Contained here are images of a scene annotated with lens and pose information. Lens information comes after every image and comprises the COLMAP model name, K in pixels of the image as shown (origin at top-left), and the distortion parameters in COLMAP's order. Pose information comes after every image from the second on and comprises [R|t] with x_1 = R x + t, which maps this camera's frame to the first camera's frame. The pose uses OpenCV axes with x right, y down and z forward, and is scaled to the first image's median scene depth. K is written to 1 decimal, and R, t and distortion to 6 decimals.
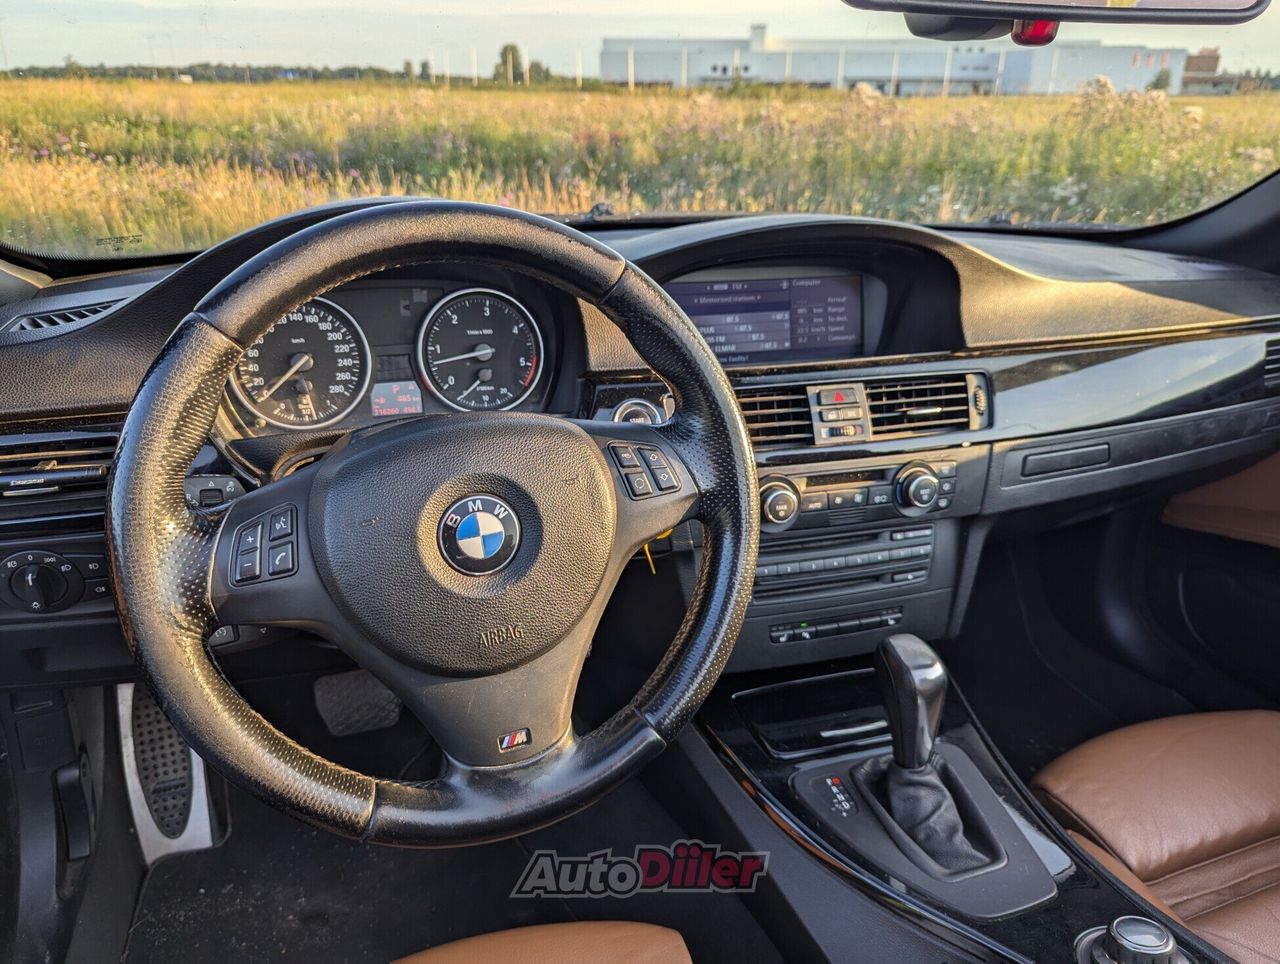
lens RADIAL K [[925.9, 0, 623.4], [0, 925.9, 476.4], [0, 0, 1]] dist [0.009610, -0.004531]
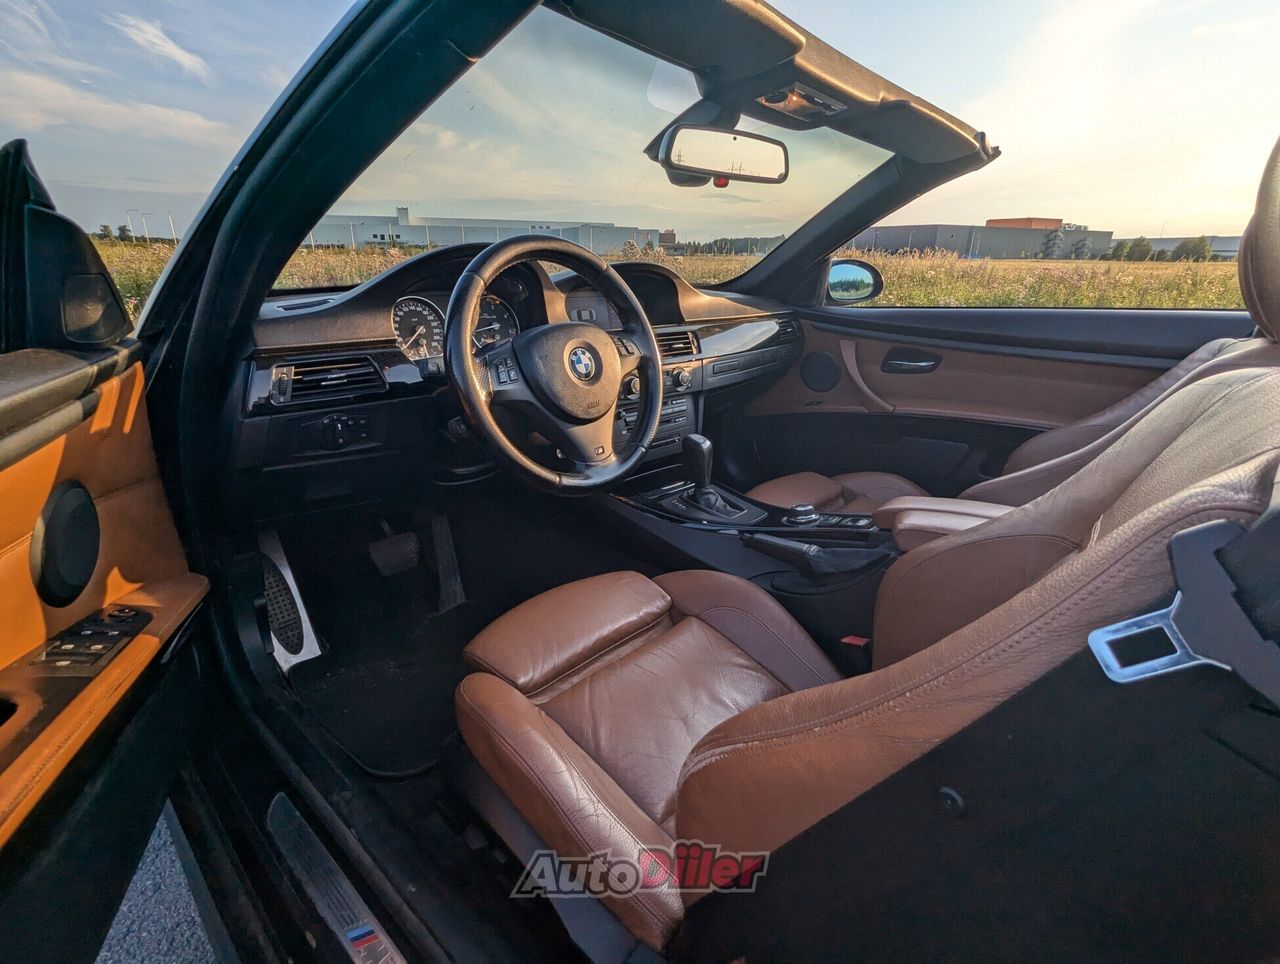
lens RADIAL K [[615.2, 0, 636.2], [0, 615.2, 475.2], [0, 0, 1]] dist [-0.018817, 0.016744]
pose [[0.889826, -0.147949, 0.431650, -0.499499], [0.167612, 0.985824, -0.007630, 0.251963], [-0.424402, 0.079139, 0.902009, -0.341613]]
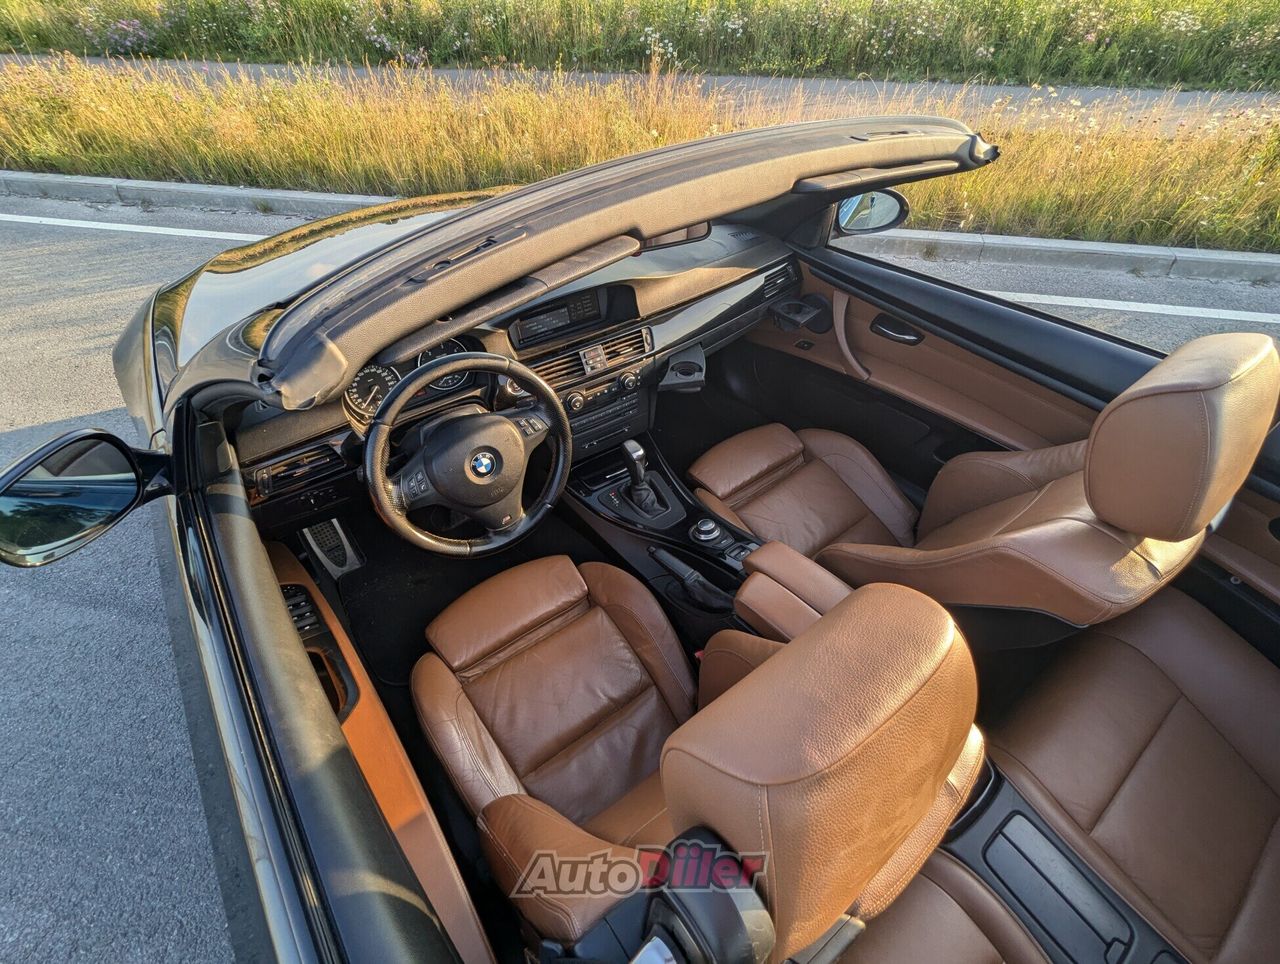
lens RADIAL K [[615.2, 0, 636.2], [0, 615.2, 475.2], [0, 0, 1]] dist [-0.018817, 0.016744]
pose [[0.958328, -0.215021, 0.188076, -0.037109], [0.133047, 0.918557, 0.372226, -0.384837], [-0.252795, -0.331692, 0.908887, -0.648209]]
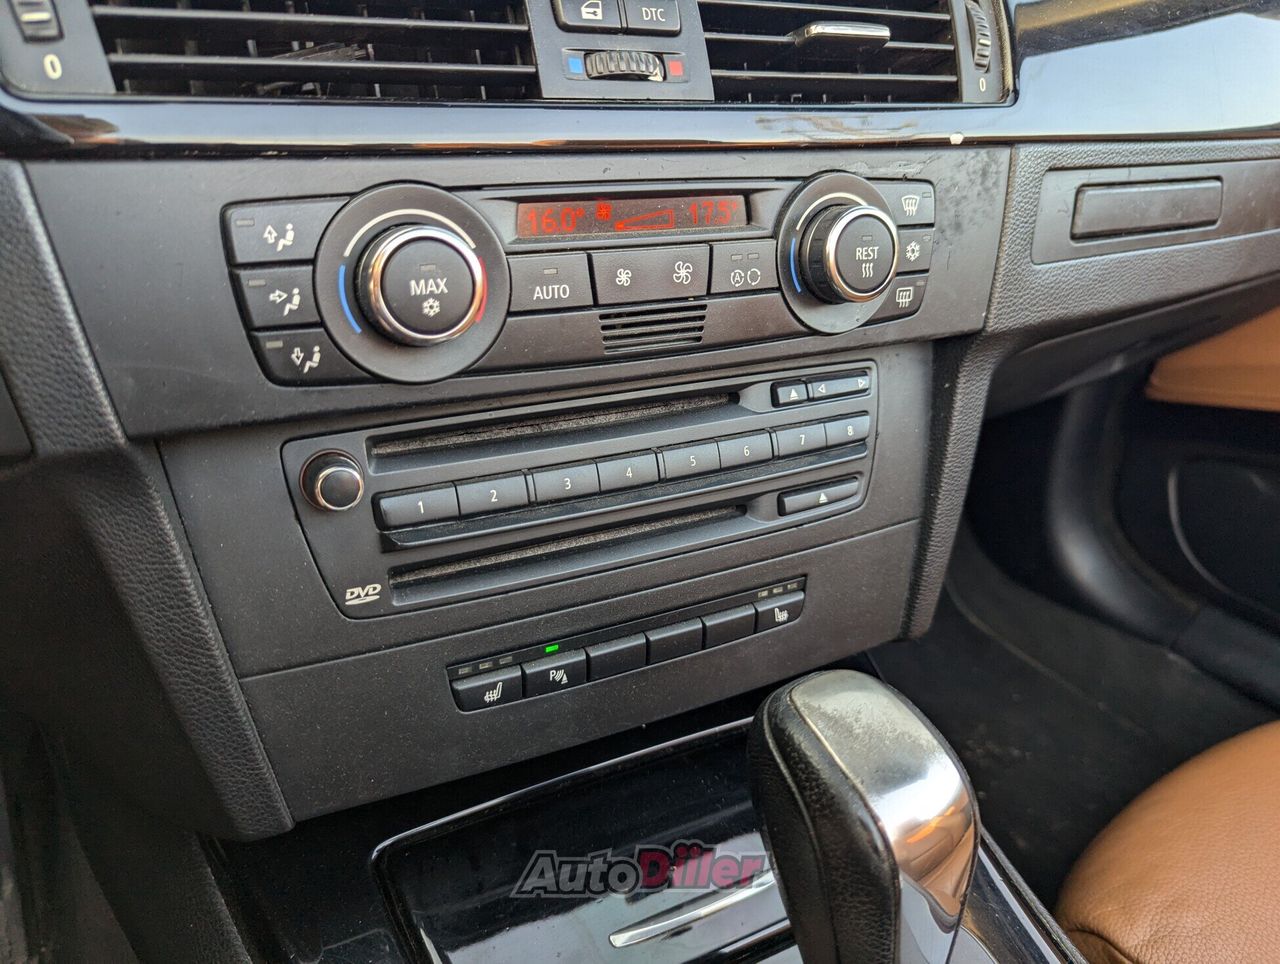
lens RADIAL K [[925.9, 0, 623.4], [0, 925.9, 476.4], [0, 0, 1]] dist [0.009610, -0.004531]
pose [[0.985743, -0.055827, 0.158727, 0.174799], [0.046621, 0.997040, 0.061142, 0.075539], [-0.161670, -0.052871, 0.985428, 0.667388]]
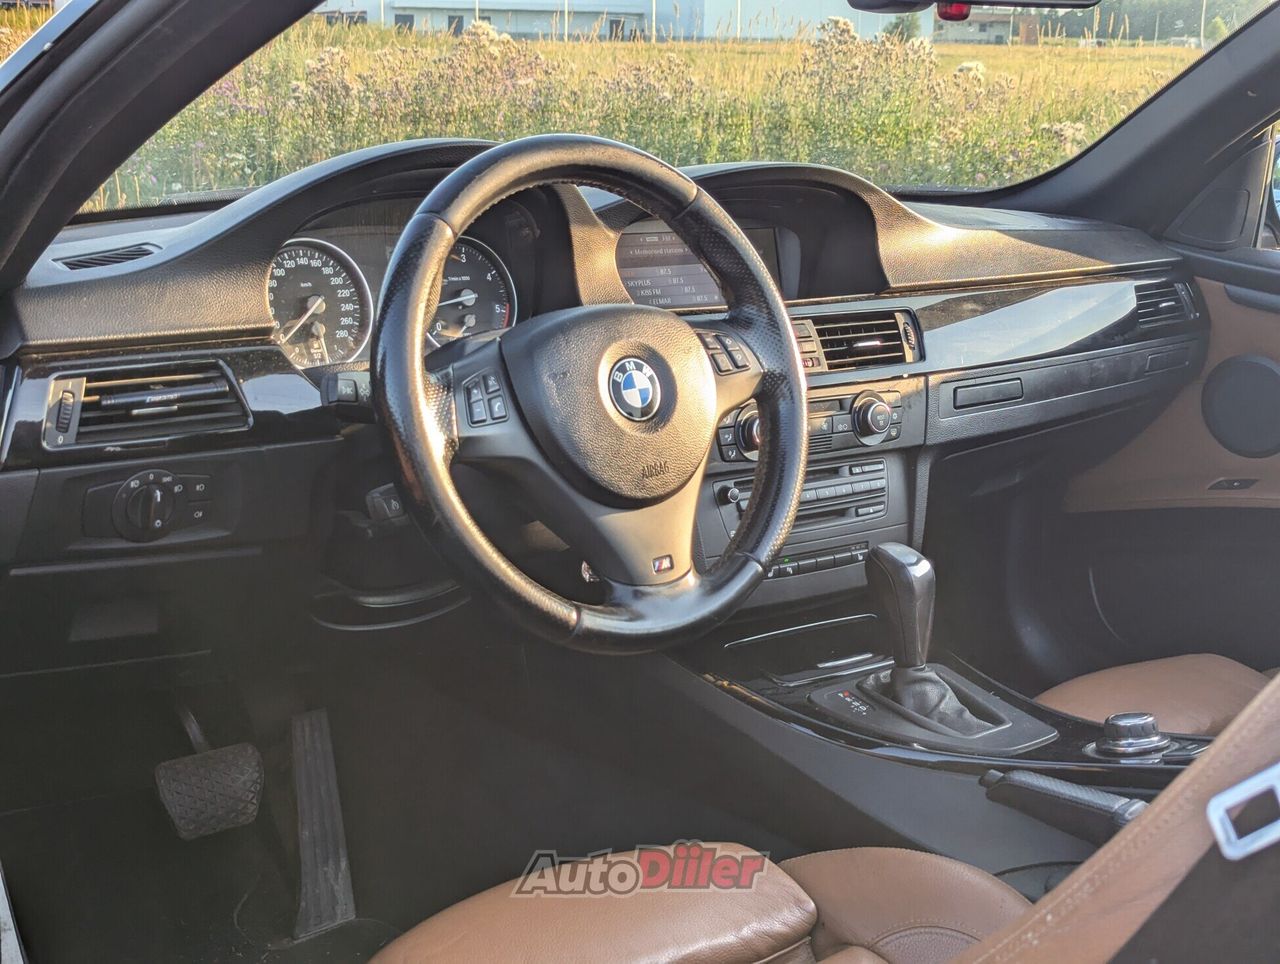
lens RADIAL K [[1829.6, 0, 652.8], [0, 1829.6, 457.1], [0, 0, 1]] dist [0.148099, -0.568714]
pose [[0.935901, -0.064193, 0.346364, -0.633336], [0.119679, 0.982713, -0.141251, 0.322023], [-0.331309, 0.173649, 0.927405, -0.821042]]
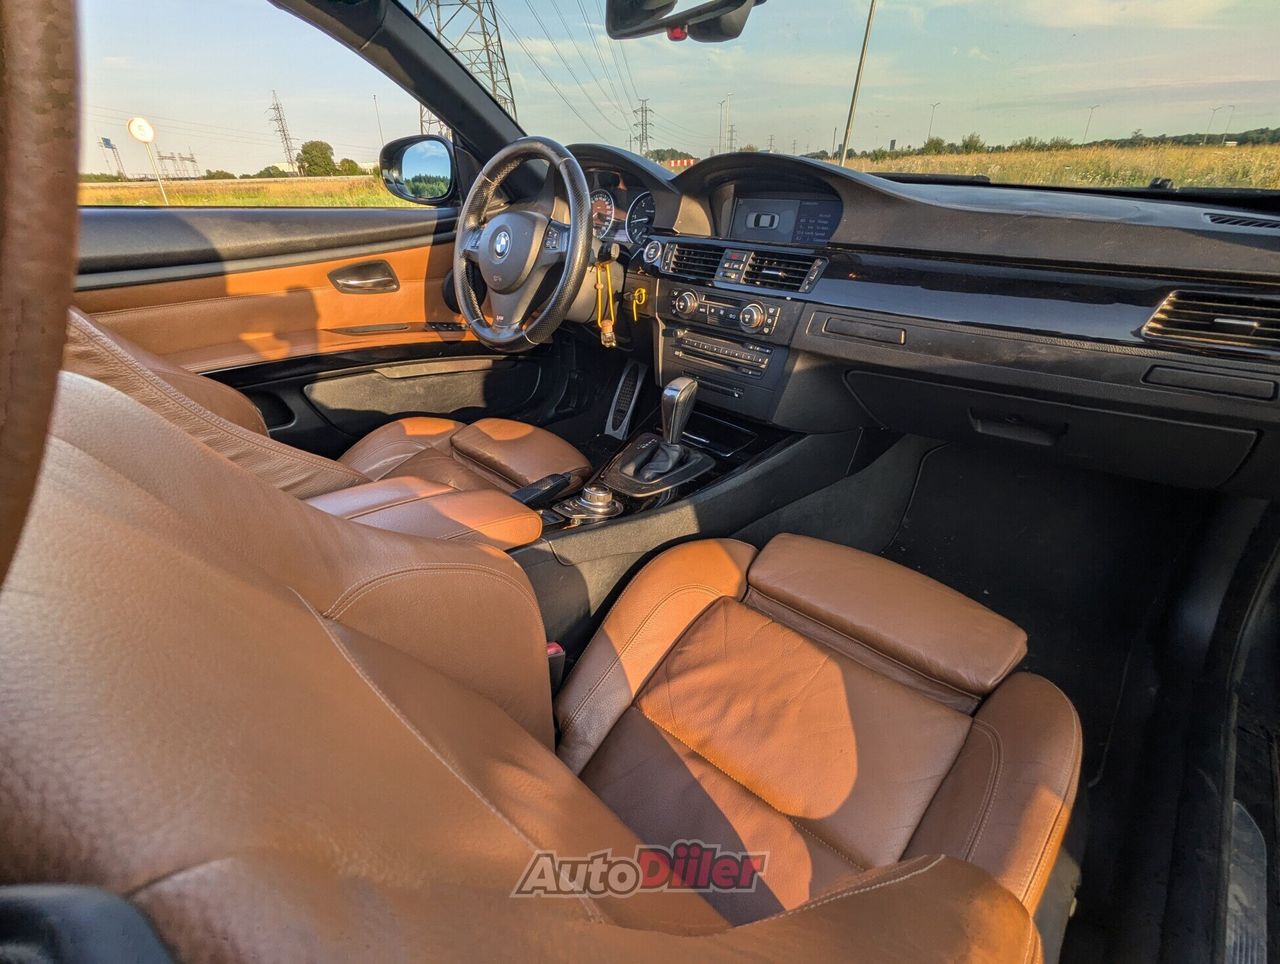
lens RADIAL K [[600.0, 0, 624.5], [0, 600.0, 464.7], [0, 0, 1]] dist [0.012361, -0.000182]
pose [[0.432302, 0.384599, -0.815597, 1.266974], [-0.319546, 0.911125, 0.260272, 0.050815], [0.843211, 0.148104, 0.516778, 0.257631]]
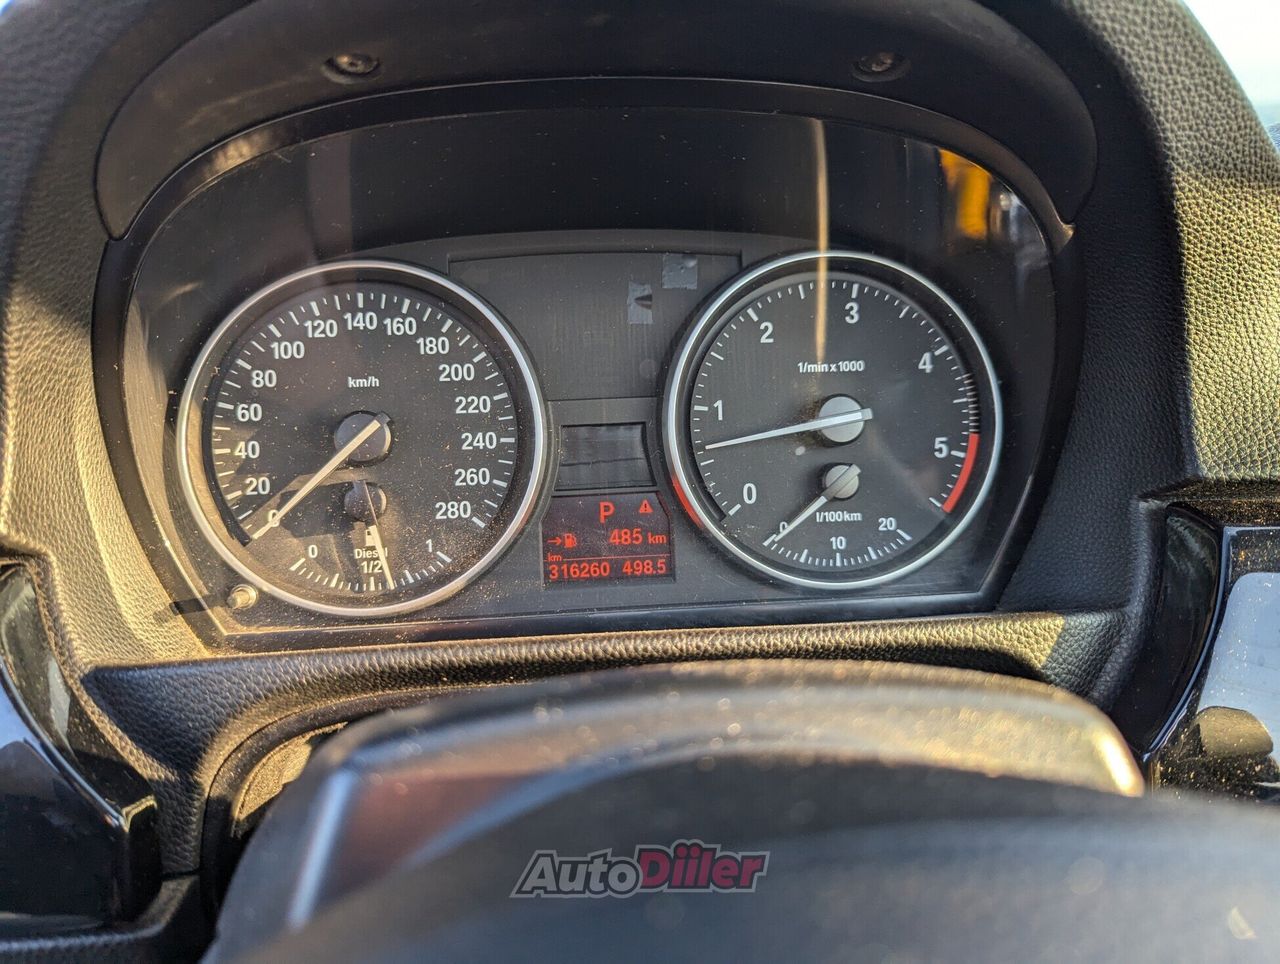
lens RADIAL K [[925.9, 0, 623.4], [0, 925.9, 476.4], [0, 0, 1]] dist [0.009610, -0.004531]
pose [[0.964920, 0.025060, -0.261345, -0.133222], [-0.051199, 0.994284, -0.093692, -0.070472], [0.257503, 0.103786, 0.960688, 0.605536]]
